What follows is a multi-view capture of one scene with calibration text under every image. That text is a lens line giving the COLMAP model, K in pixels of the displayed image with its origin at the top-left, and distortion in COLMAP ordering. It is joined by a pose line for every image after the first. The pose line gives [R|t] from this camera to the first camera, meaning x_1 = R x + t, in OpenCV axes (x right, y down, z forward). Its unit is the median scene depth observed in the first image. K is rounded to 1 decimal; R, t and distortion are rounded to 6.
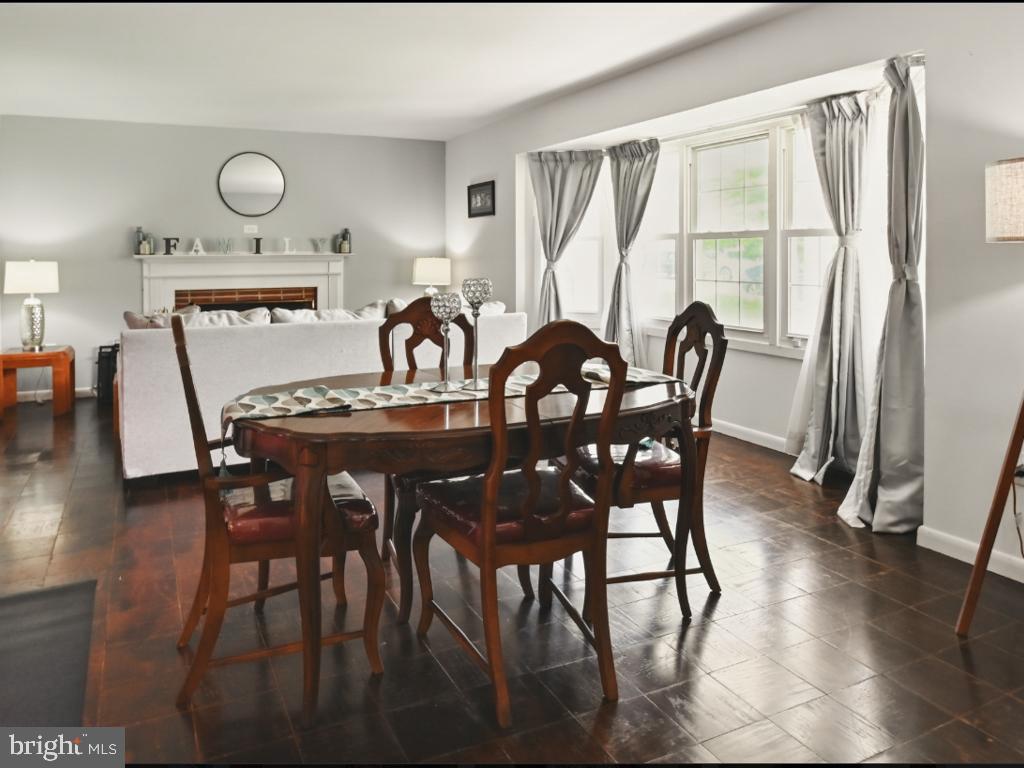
lens RADIAL K [[766.5, 0, 497.4], [0, 766.5, 248.9], [0, 0, 1]] dist [-0.010394, -0.000651]
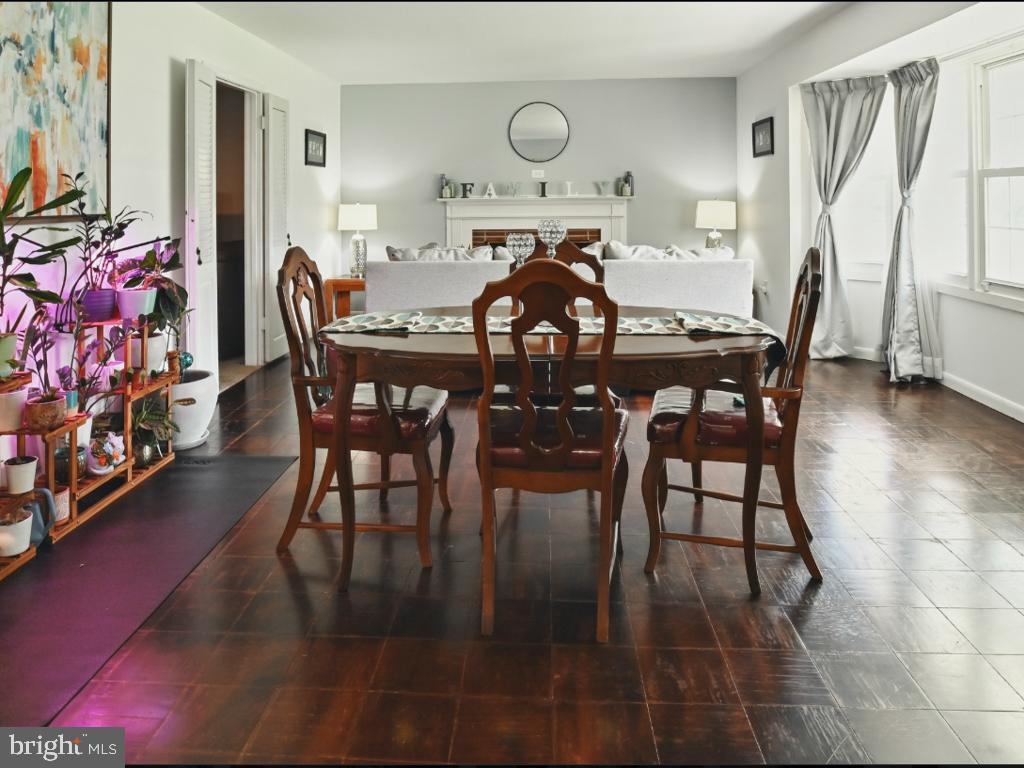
lens RADIAL K [[766.5, 0, 497.4], [0, 766.5, 248.9], [0, 0, 1]] dist [-0.010394, -0.000651]
pose [[0.886571, 0.027652, -0.461766, 0.149306], [0.006677, 0.997343, 0.072543, 0.000788], [0.462545, -0.067397, 0.884031, 0.022295]]
